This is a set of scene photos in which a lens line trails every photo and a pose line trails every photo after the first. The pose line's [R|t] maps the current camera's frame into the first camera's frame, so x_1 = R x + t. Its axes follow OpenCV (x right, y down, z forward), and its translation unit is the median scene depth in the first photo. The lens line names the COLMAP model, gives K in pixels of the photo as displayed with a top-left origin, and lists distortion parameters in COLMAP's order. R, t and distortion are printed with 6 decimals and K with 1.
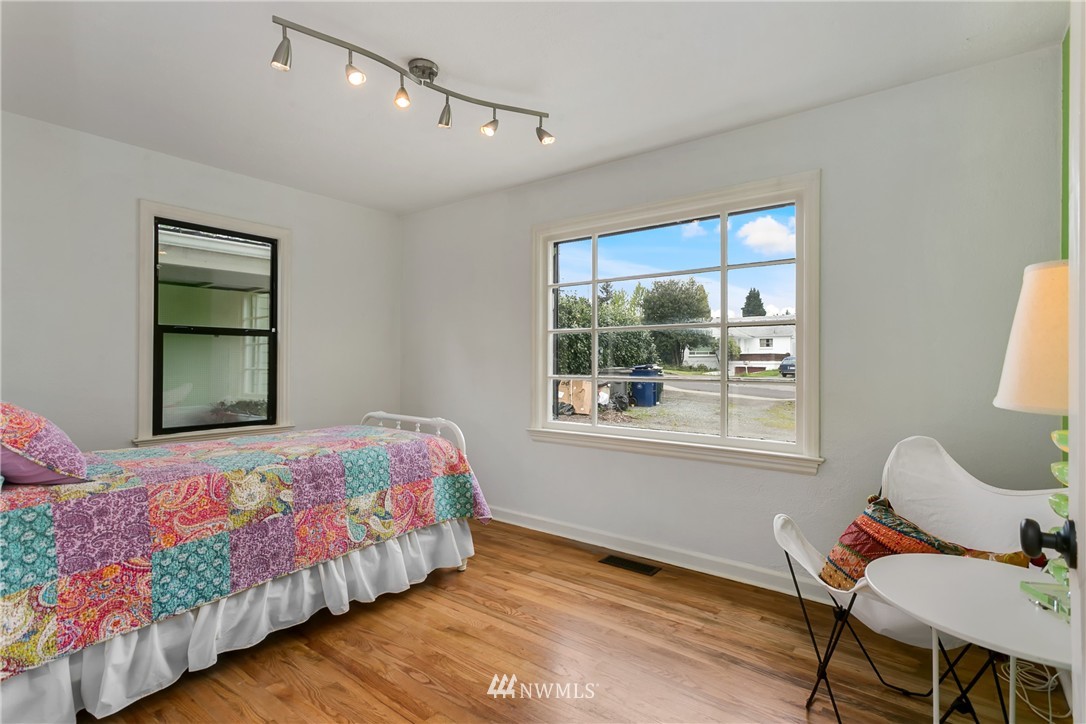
lens RADIAL K [[513.5, 0, 540.8], [0, 513.5, 359.6], [0, 0, 1]] dist [0.000292, 0.002220]
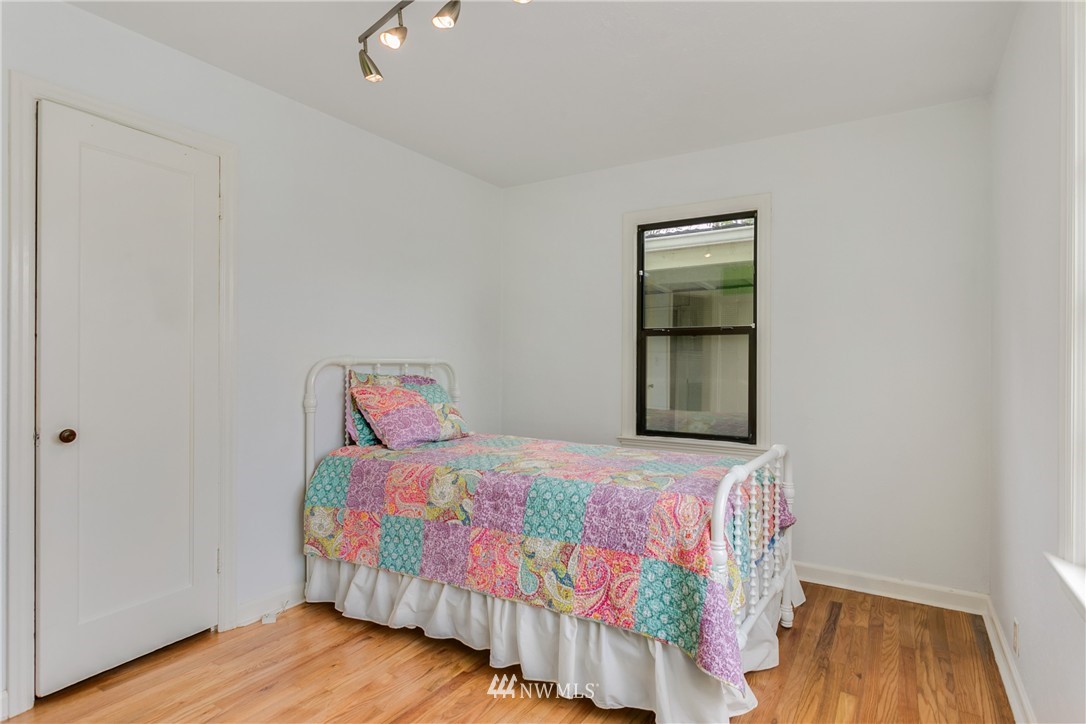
lens RADIAL K [[572.3, 0, 549.6], [0, 572.3, 359.8], [0, 0, 1]] dist [-0.004951, 0.001126]
pose [[0.110864, -0.003581, -0.993829, 0.521385], [-0.003366, 0.999986, -0.003978, -0.000829], [0.993830, 0.003787, 0.110851, 0.936318]]
